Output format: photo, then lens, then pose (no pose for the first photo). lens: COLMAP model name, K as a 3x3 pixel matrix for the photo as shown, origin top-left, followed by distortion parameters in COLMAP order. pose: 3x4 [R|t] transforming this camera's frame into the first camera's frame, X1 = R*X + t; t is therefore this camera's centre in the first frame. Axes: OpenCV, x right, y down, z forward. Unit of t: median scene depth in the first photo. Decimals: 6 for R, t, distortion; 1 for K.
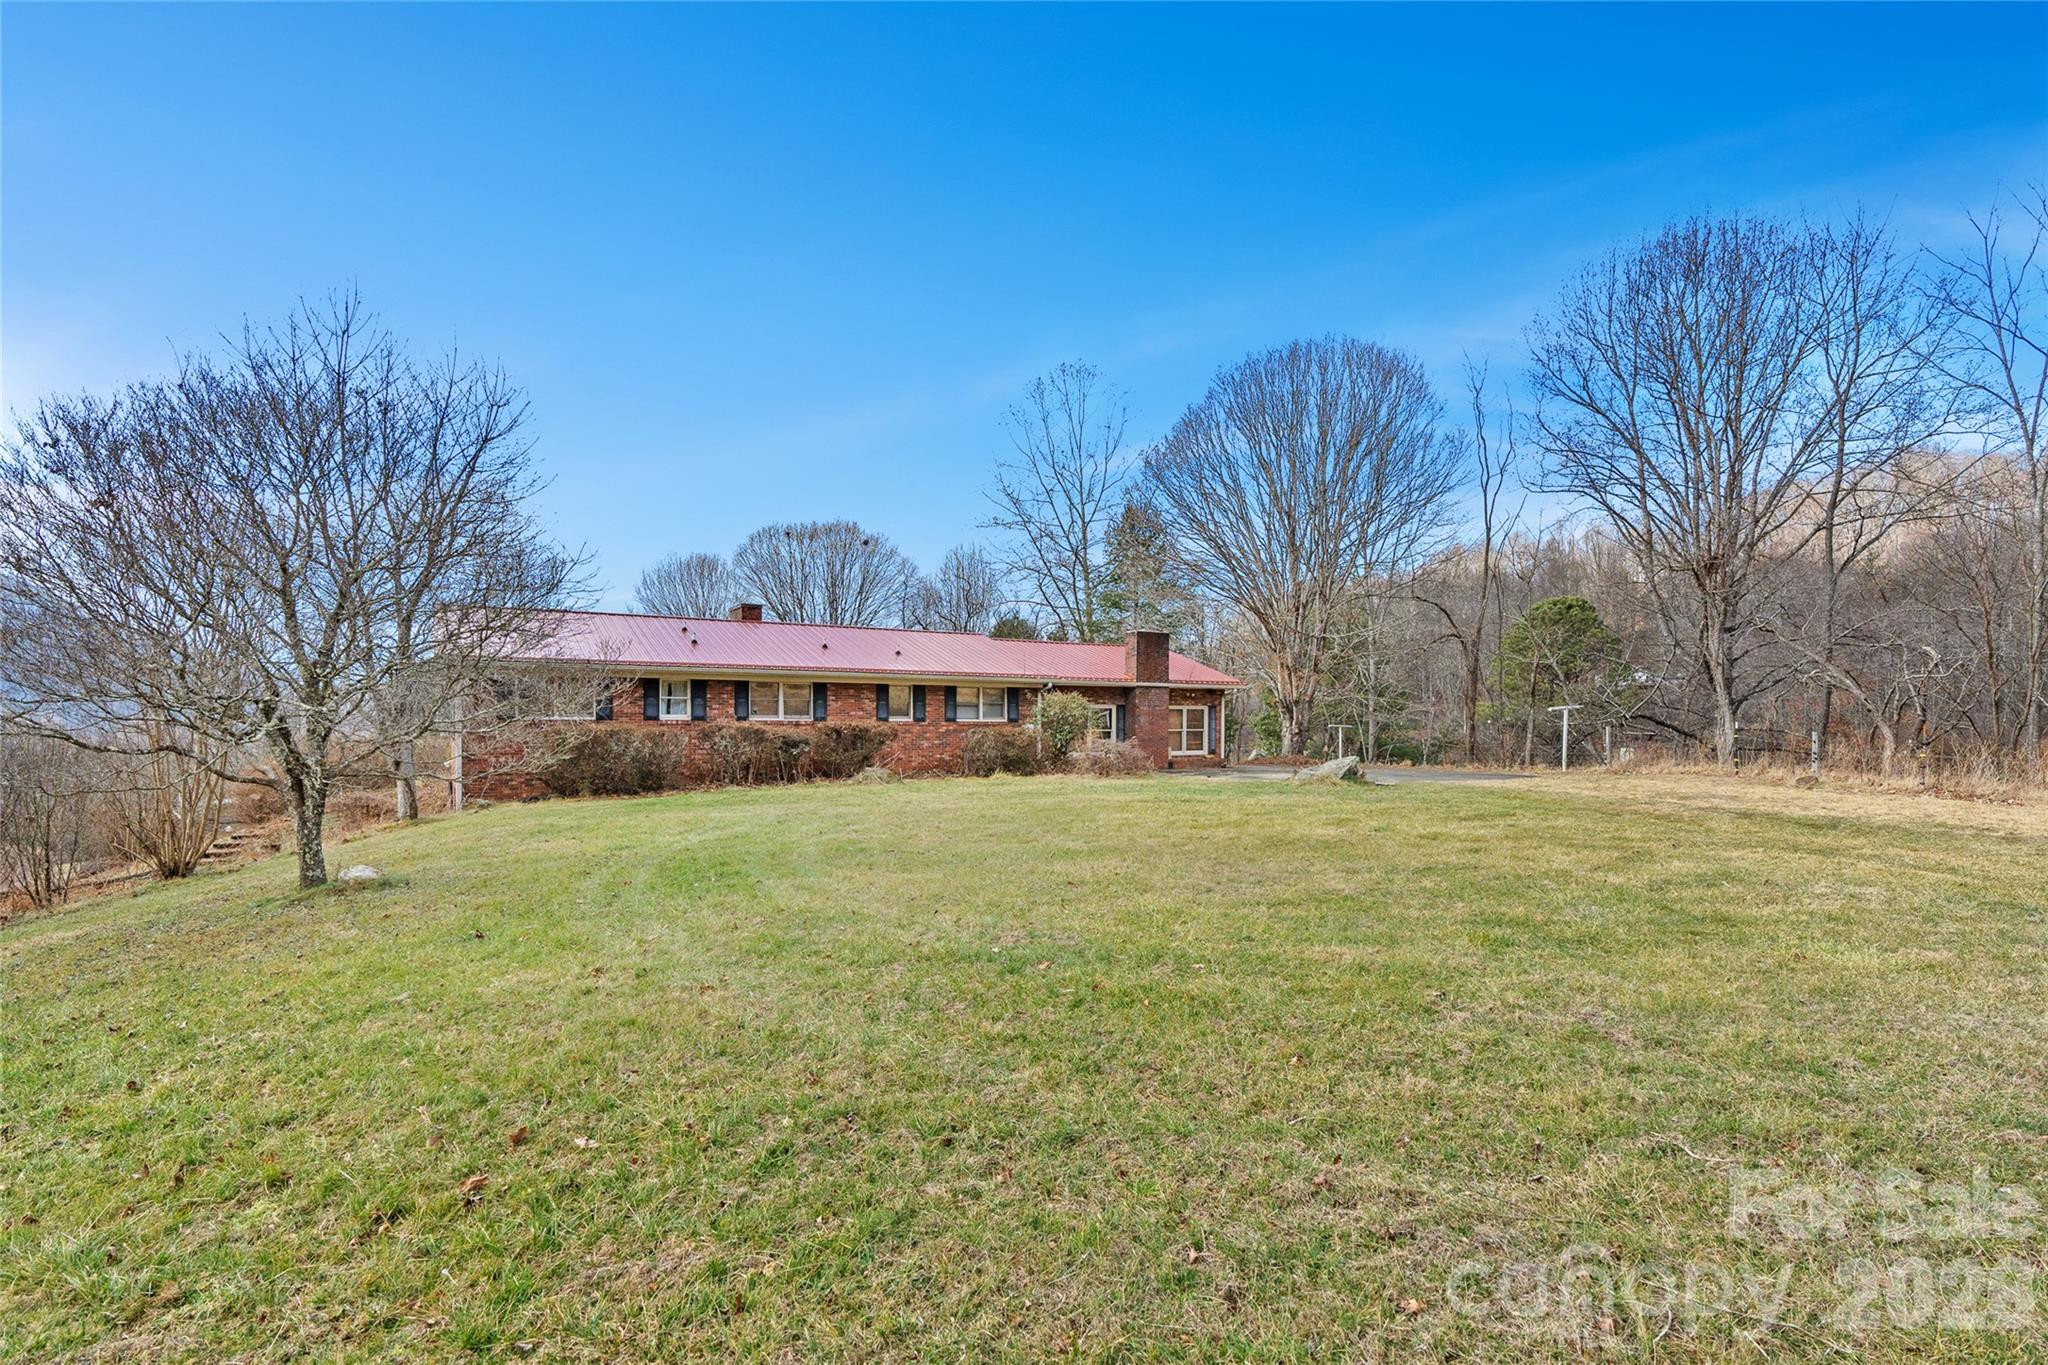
lens RADIAL K [[999.5, 0, 1024.9], [0, 999.5, 691.0], [0, 0, 1]] dist [-0.001768, 0.000249]
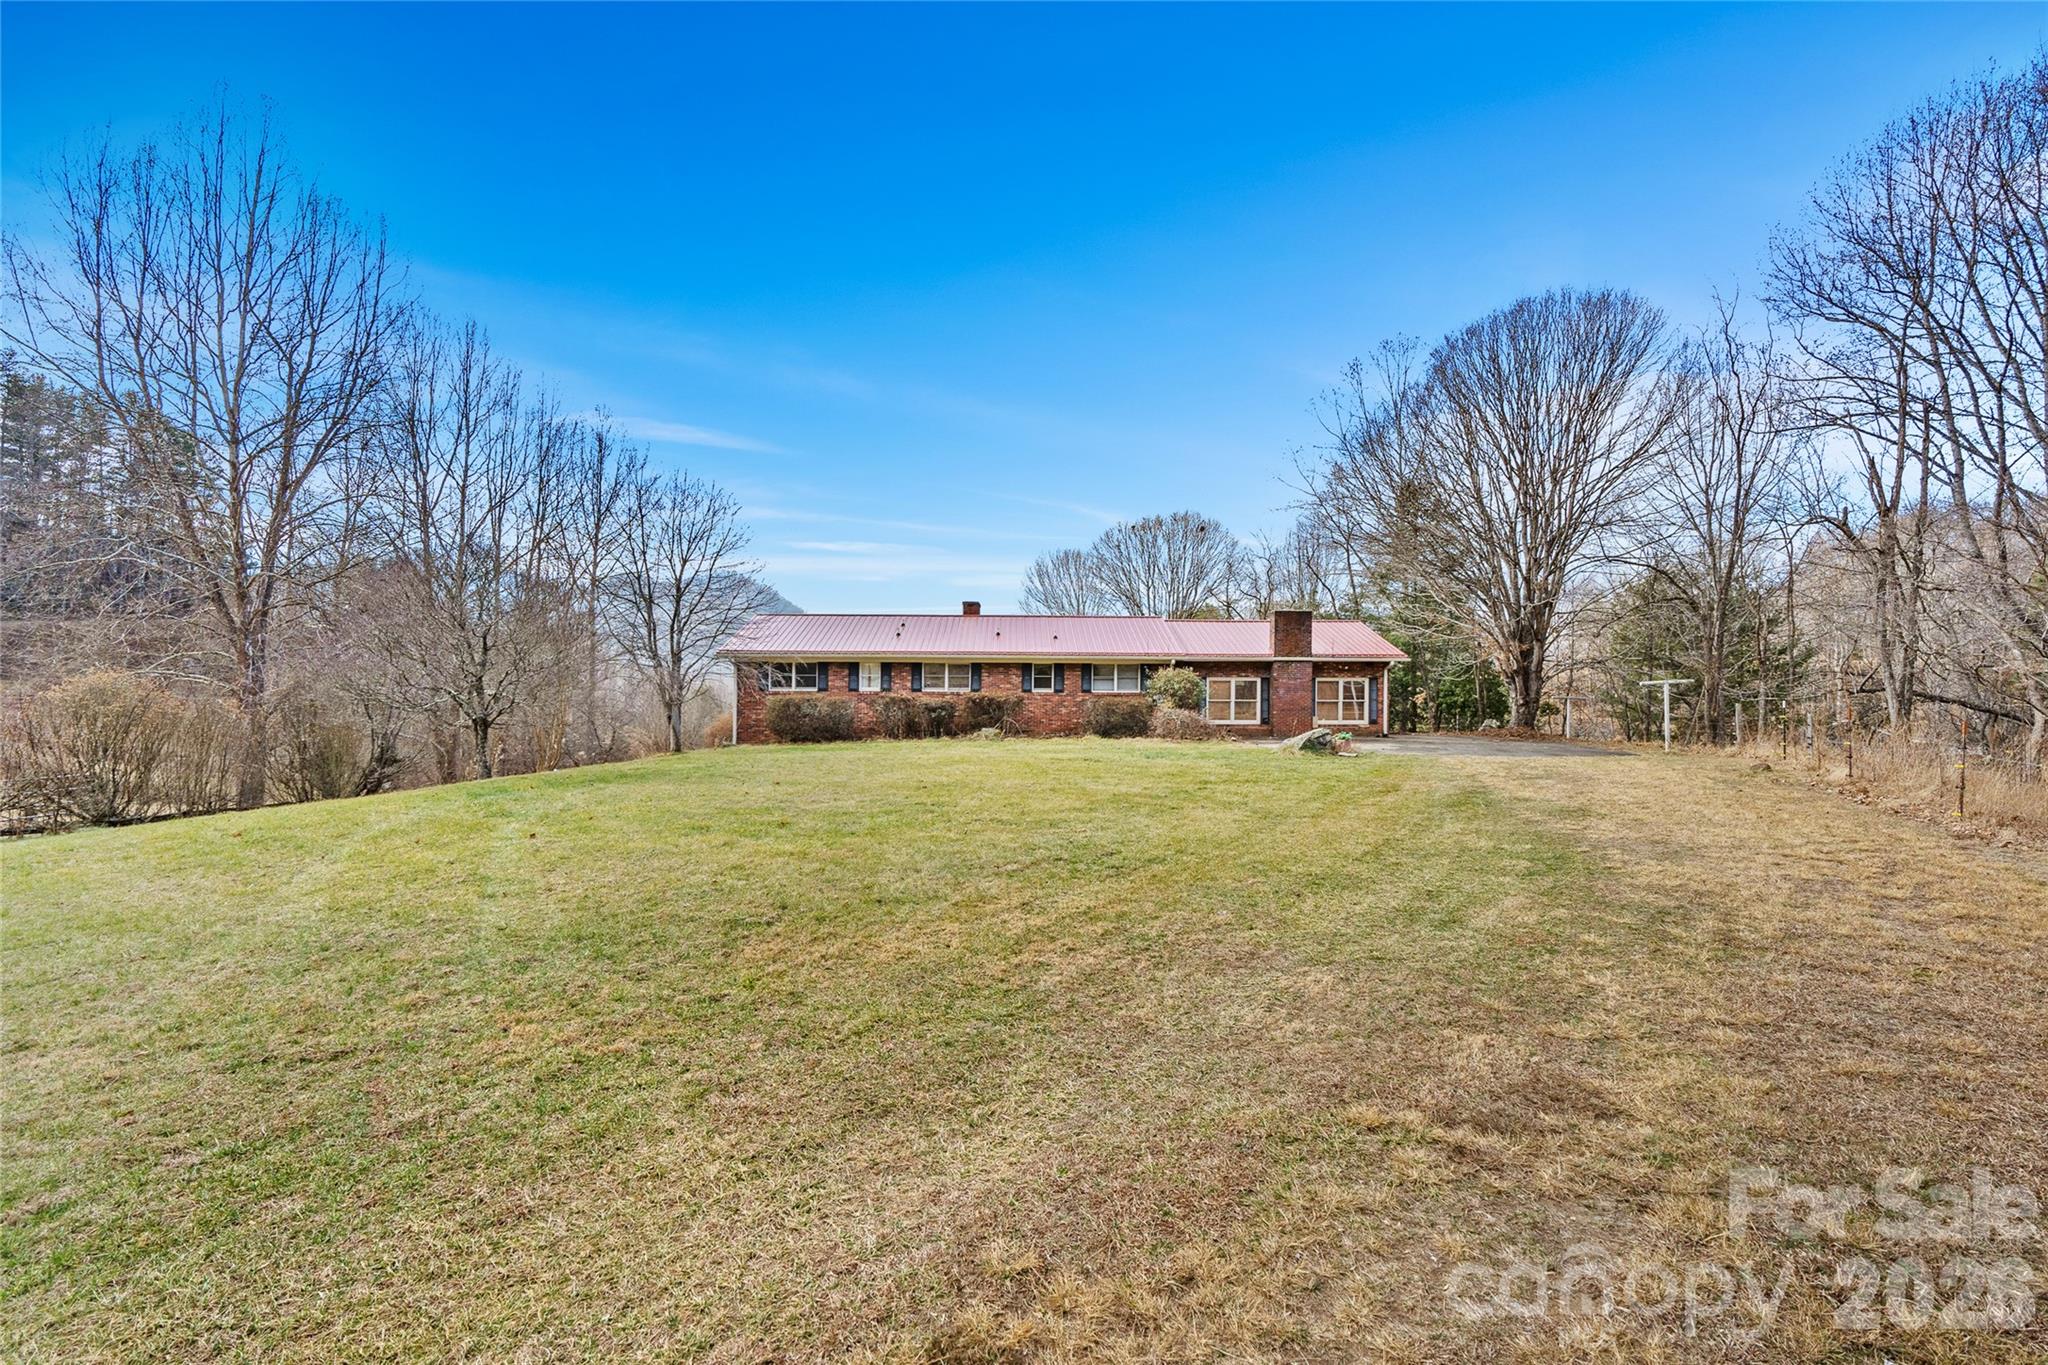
lens RADIAL K [[939.4, 0, 1039.0], [0, 939.4, 678.1], [0, 0, 1]] dist [-0.009838, 0.004281]
pose [[0.867061, -0.003912, -0.498187, 0.456098], [0.013692, 0.999779, 0.015979, -0.006386], [0.498015, -0.020676, 0.866922, -0.023946]]
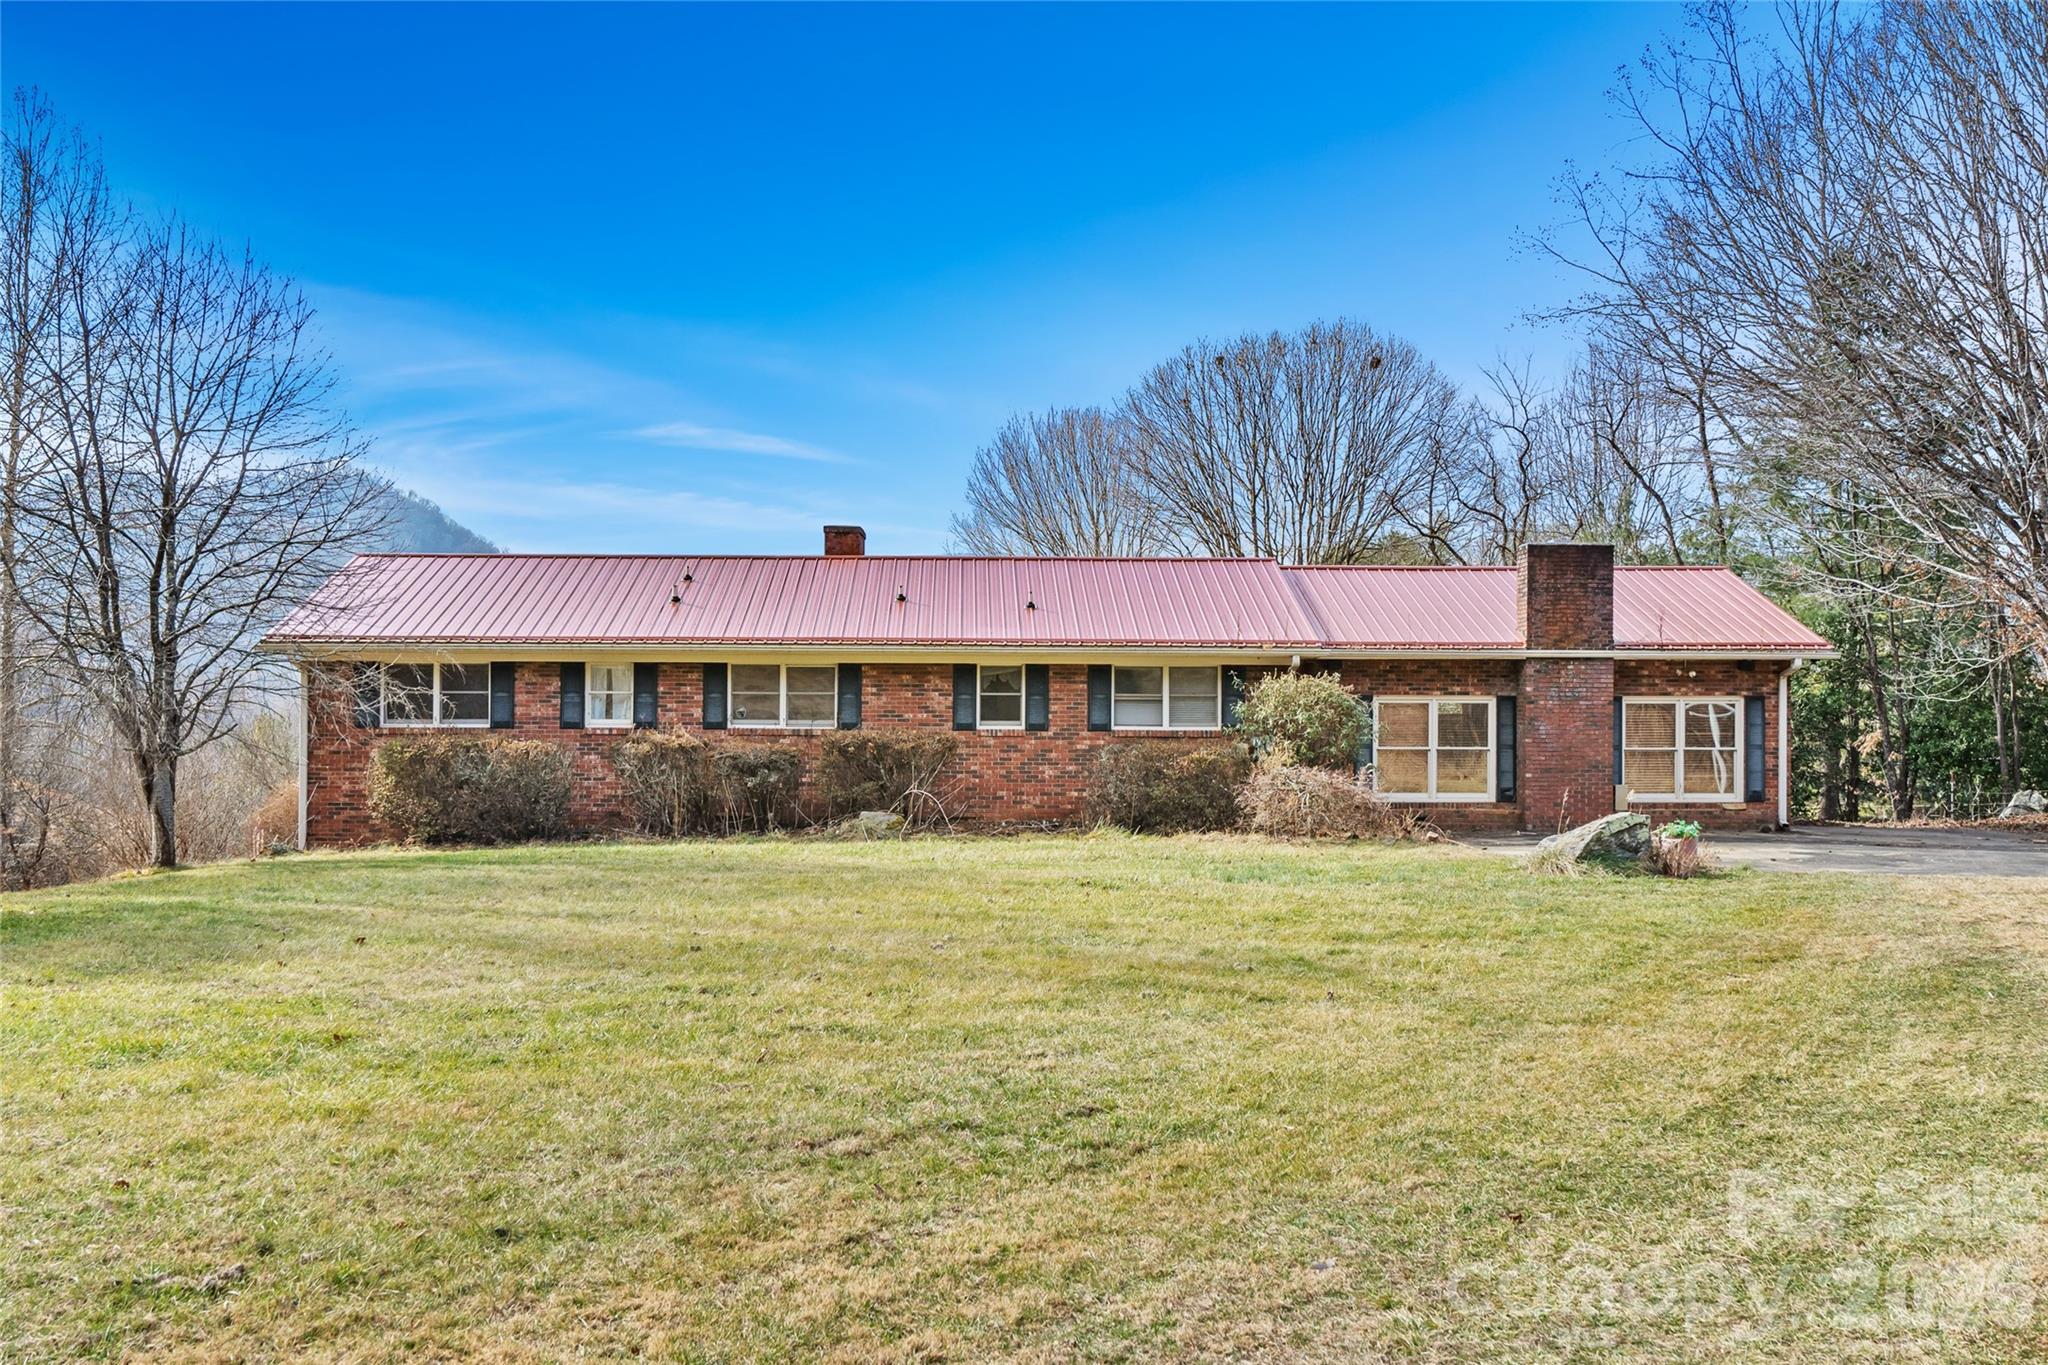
lens RADIAL K [[2085.6, 0, 1009.5], [0, 2085.6, 685.3], [0, 0, 1]] dist [0.013162, 0.000000]
pose [[0.862906, -0.008253, -0.505297, 0.460565], [0.014865, 0.999848, 0.009056, -0.004901], [0.505146, -0.015326, 0.862898, 0.006605]]
